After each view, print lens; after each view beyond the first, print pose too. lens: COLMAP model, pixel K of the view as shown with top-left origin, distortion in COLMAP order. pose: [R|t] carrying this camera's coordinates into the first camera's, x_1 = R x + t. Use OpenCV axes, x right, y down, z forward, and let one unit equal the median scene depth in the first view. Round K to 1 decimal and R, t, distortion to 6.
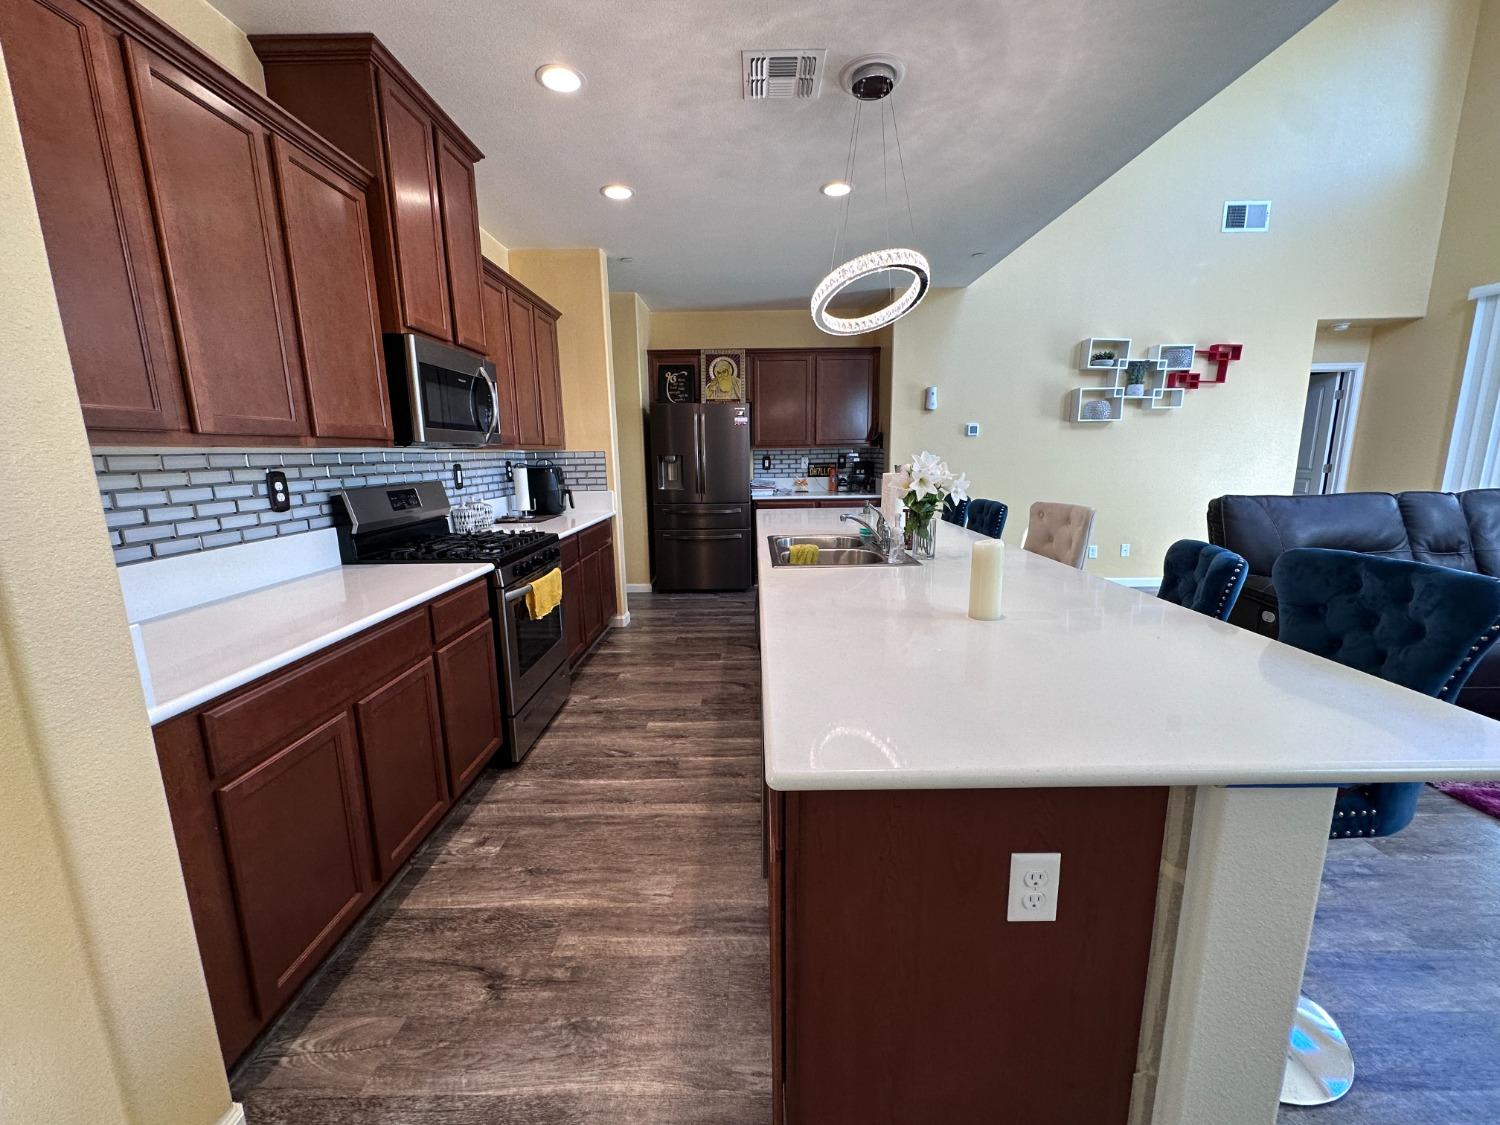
lens RADIAL K [[597.8, 0, 750.7], [0, 597.8, 564.5], [0, 0, 1]] dist [-0.003678, 0.001076]
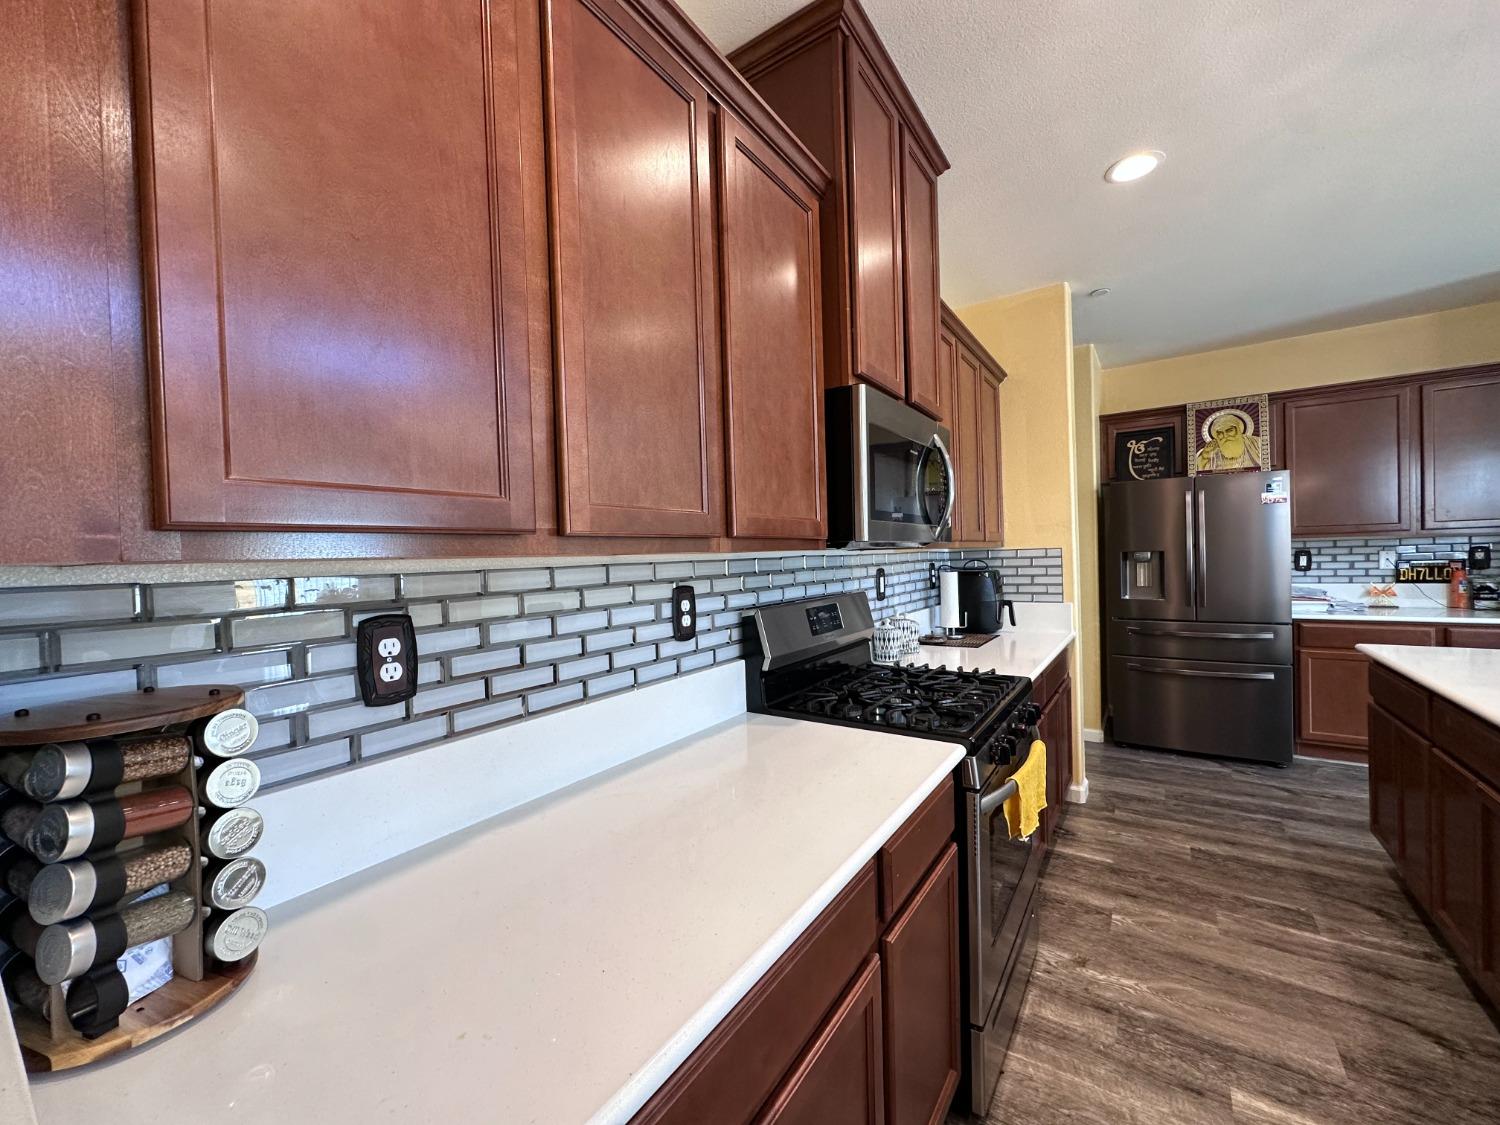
lens RADIAL K [[597.8, 0, 751.7], [0, 597.8, 564.6], [0, 0, 1]] dist [-0.003678, 0.001076]
pose [[0.828233, -0.002507, -0.560378, -0.204078], [-0.085674, 0.987668, -0.131044, -0.059620], [0.553796, 0.156544, 0.817804, 0.285205]]
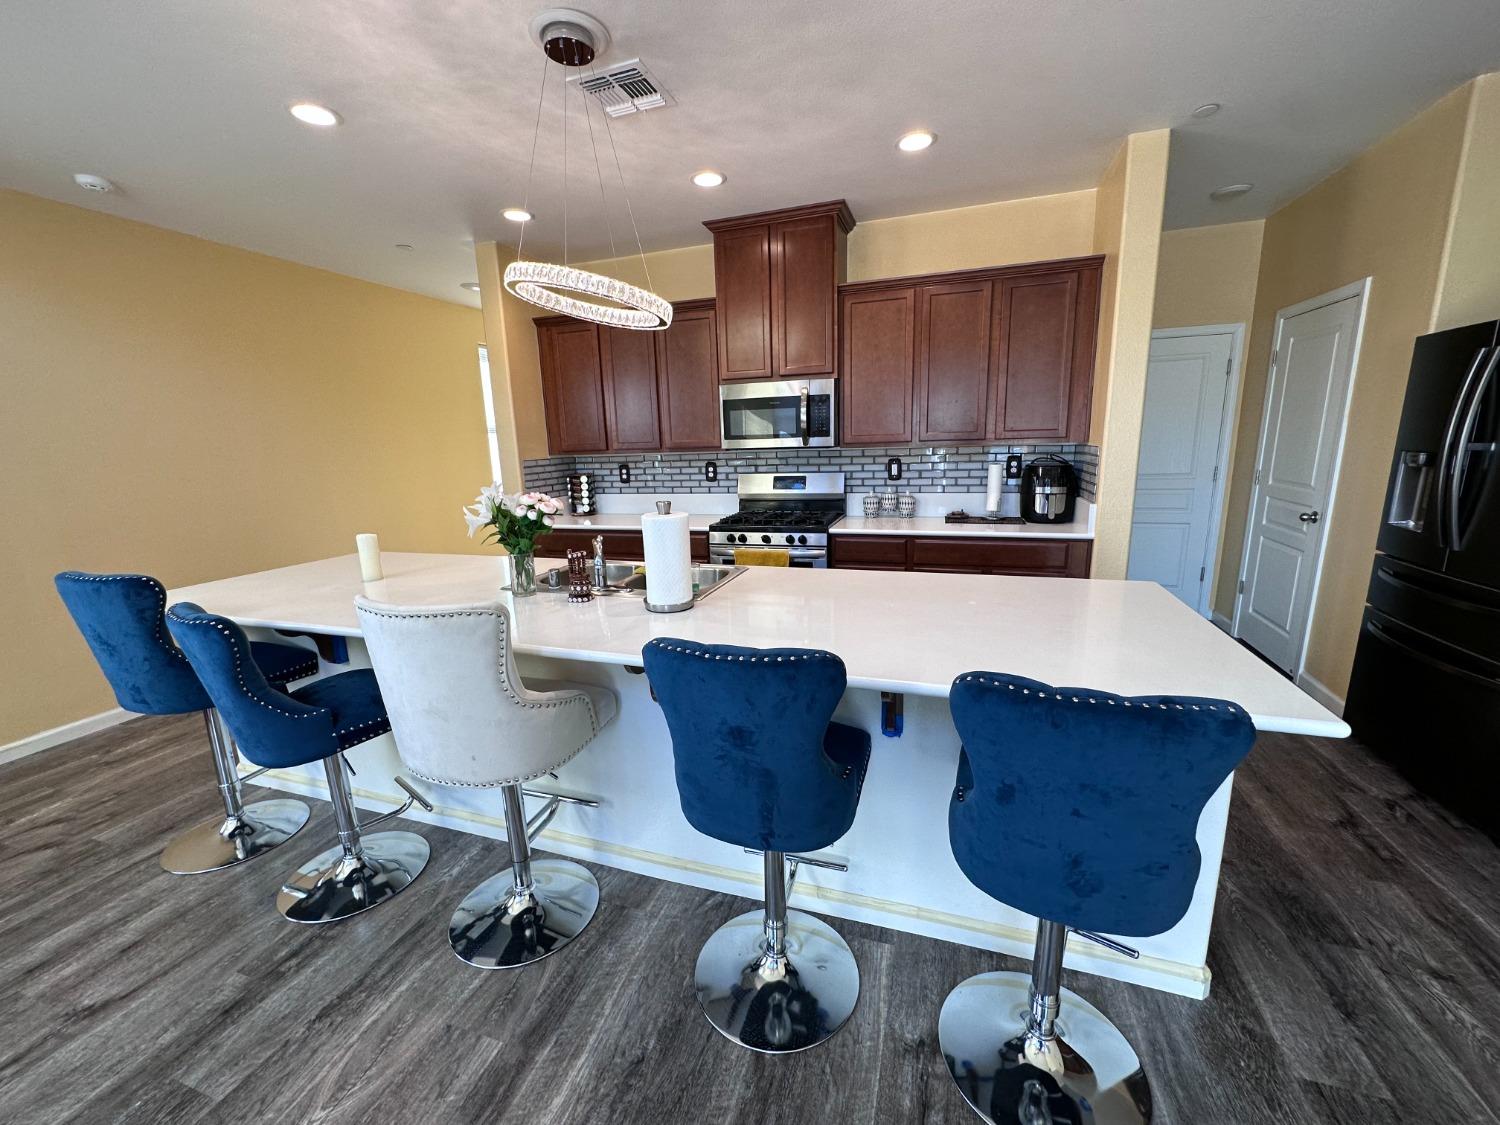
lens RADIAL K [[597.8, 0, 747.7], [0, 597.8, 563.5], [0, 0, 1]] dist [-0.003678, 0.001076]
pose [[-0.314663, 0.217681, -0.923906, 0.742400], [-0.139685, 0.952132, 0.271906, -0.259358], [0.938869, 0.214615, -0.269194, 1.129343]]
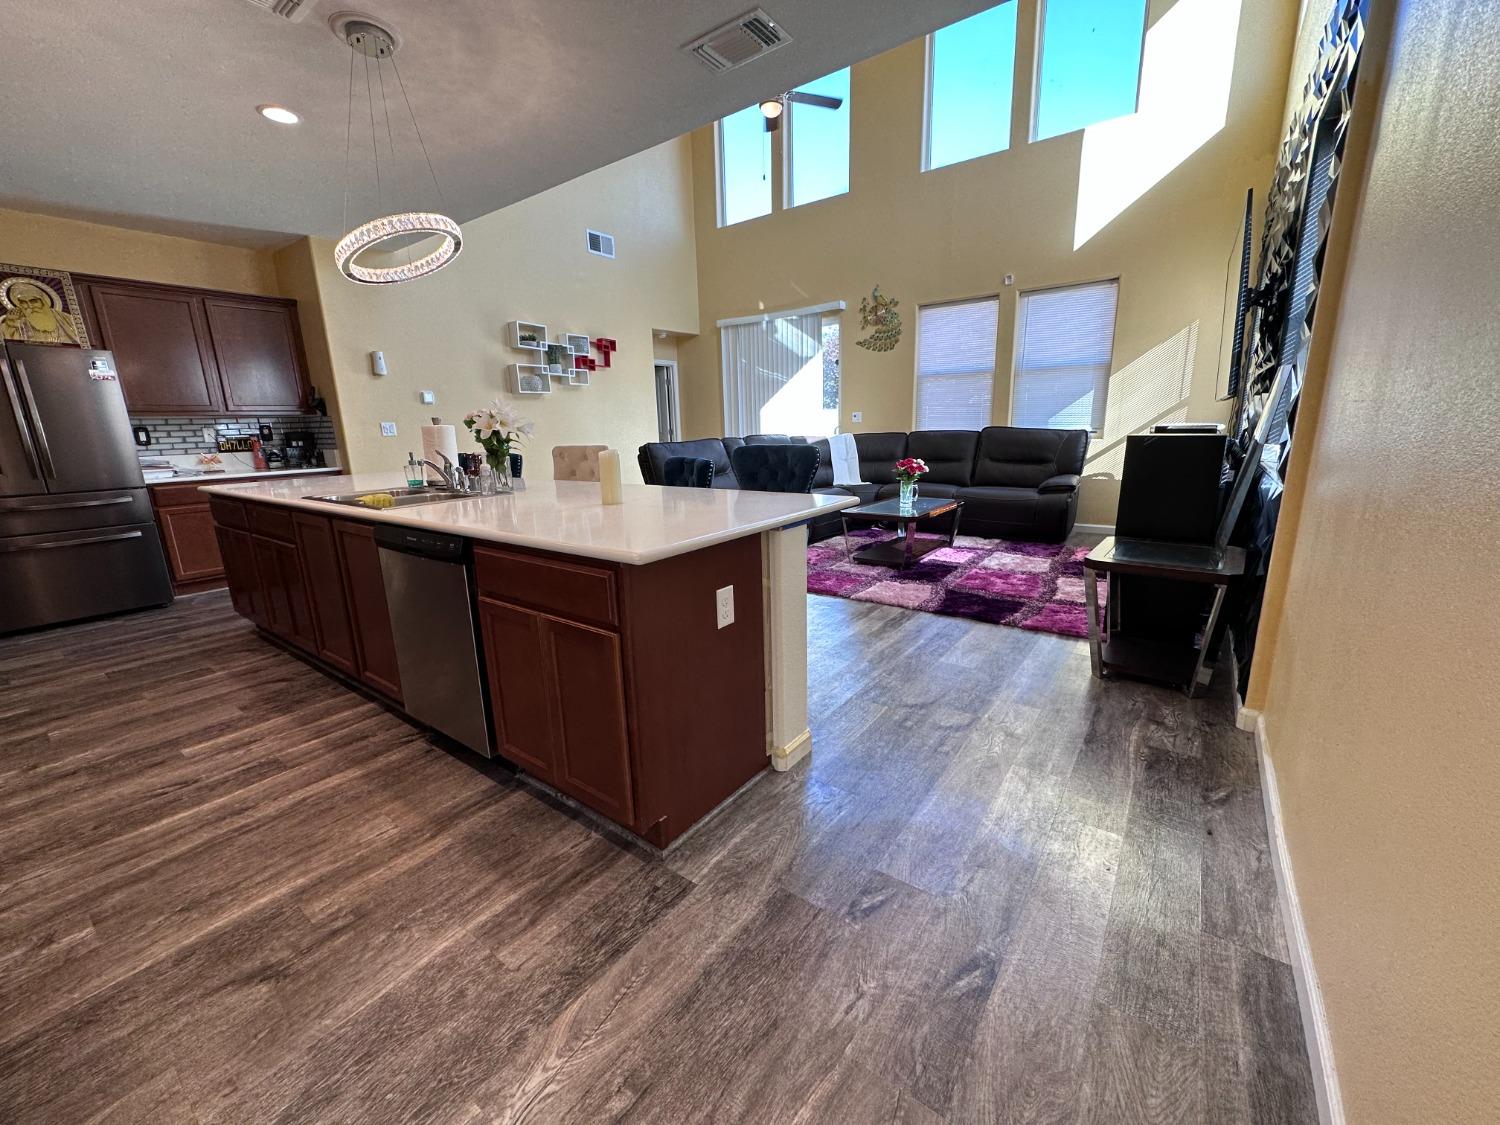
lens RADIAL K [[597.8, 0, 750.2], [0, 597.8, 564.1], [0, 0, 1]] dist [-0.003678, 0.001076]
pose [[0.587175, -0.187655, 0.787408, -0.276696], [0.167545, 0.979867, 0.108582, 0.060957], [-0.791931, 0.068170, 0.606794, -0.067577]]
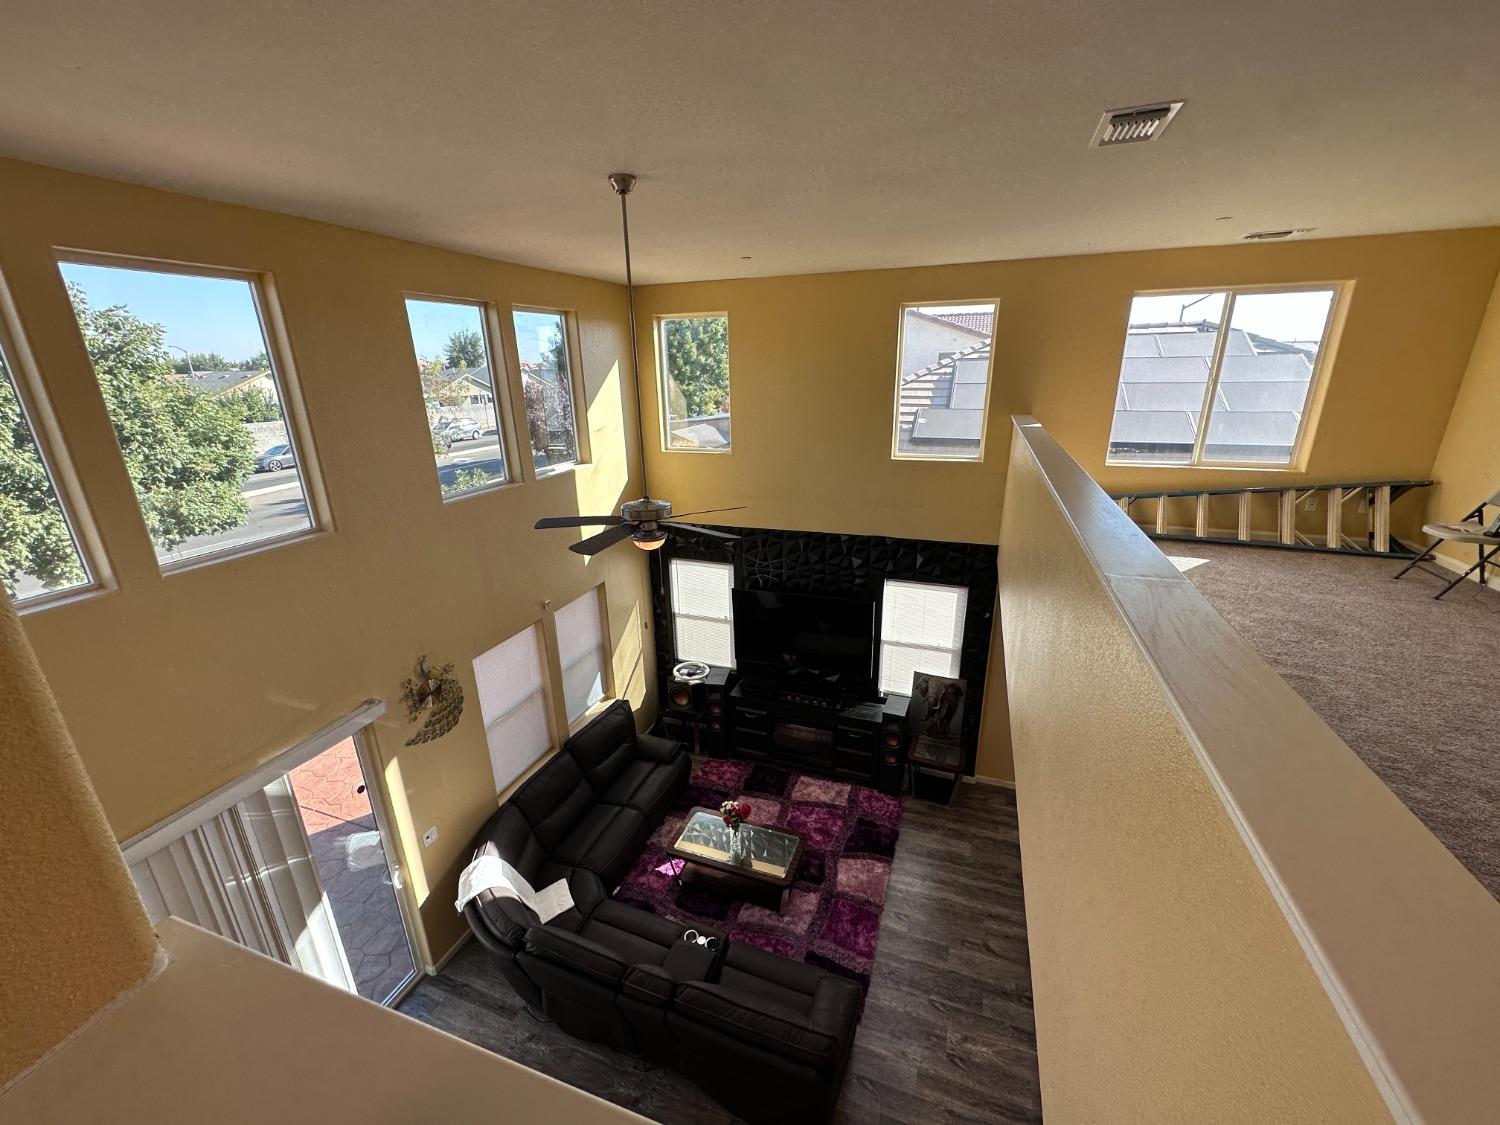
lens RADIAL K [[597.8, 0, 748.9], [0, 597.8, 565.3], [0, 0, 1]] dist [-0.003678, 0.001076]
pose [[-0.940961, -0.076031, 0.329866, 0.688981], [0.093601, 0.878022, 0.469378, -1.355131], [-0.325317, 0.472542, -0.819068, 1.568551]]
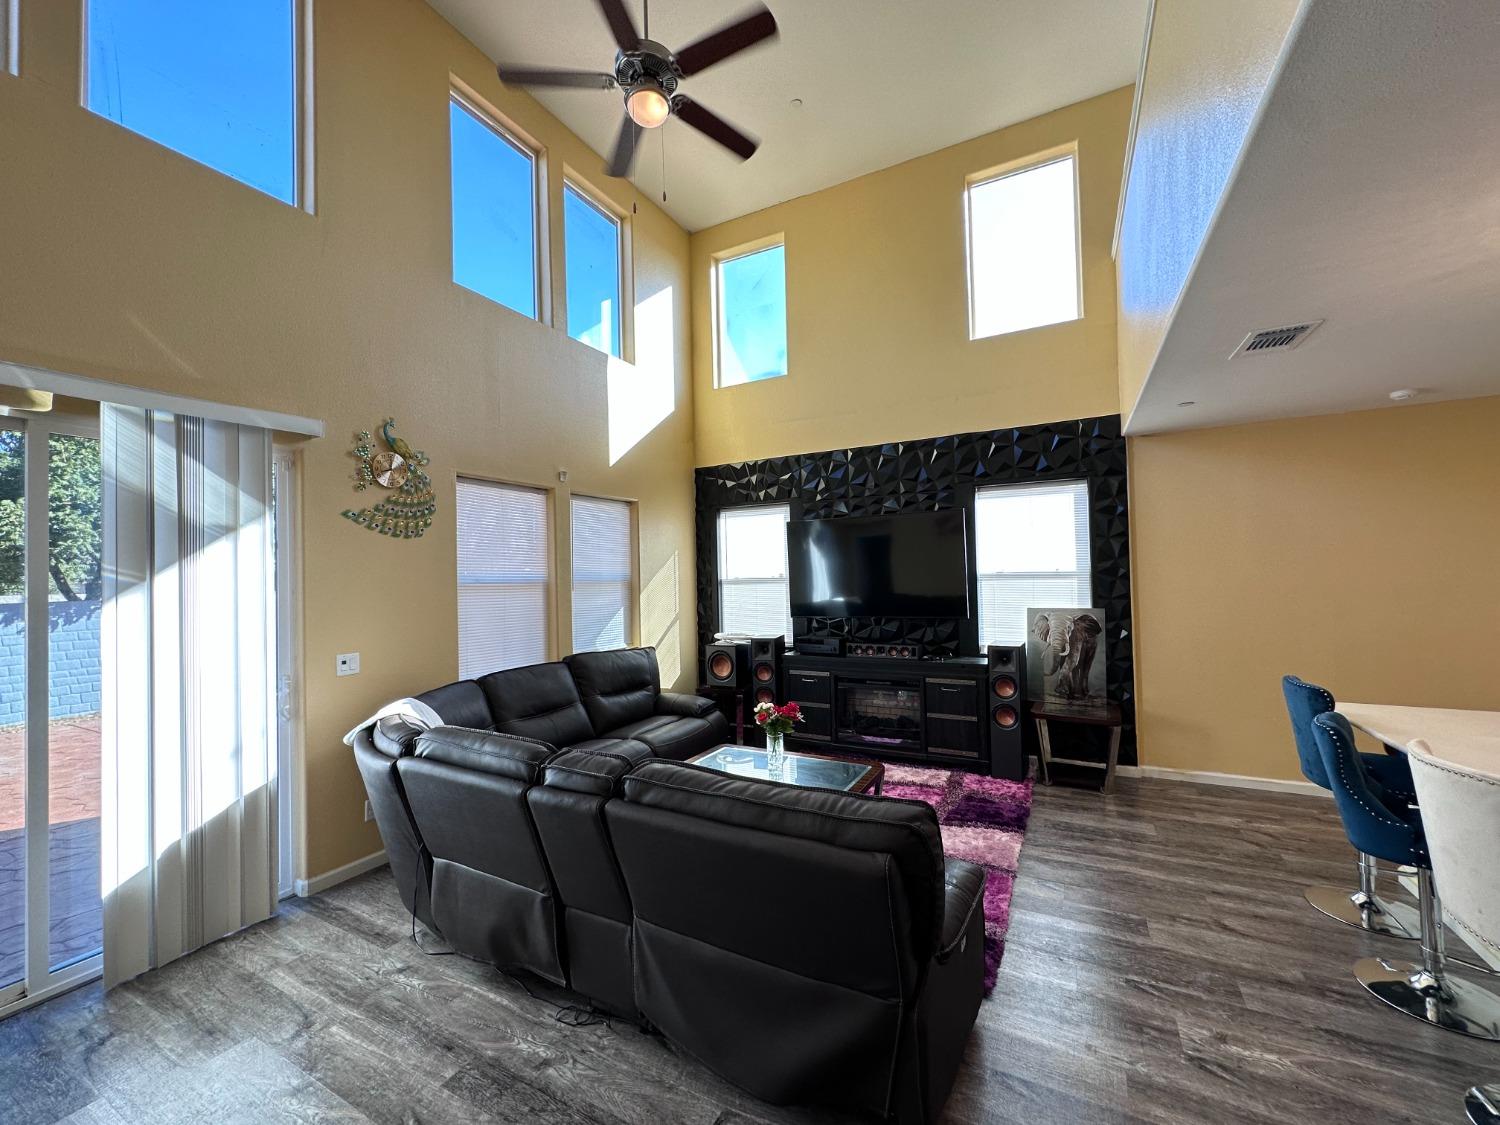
lens RADIAL K [[597.8, 0, 749.4], [0, 597.8, 564.9], [0, 0, 1]] dist [-0.003678, 0.001076]
pose [[-0.886776, 0.043051, 0.460191, 0.726973], [0.120416, 0.982788, 0.140097, -0.404754], [-0.446239, 0.179649, -0.876697, 1.518717]]
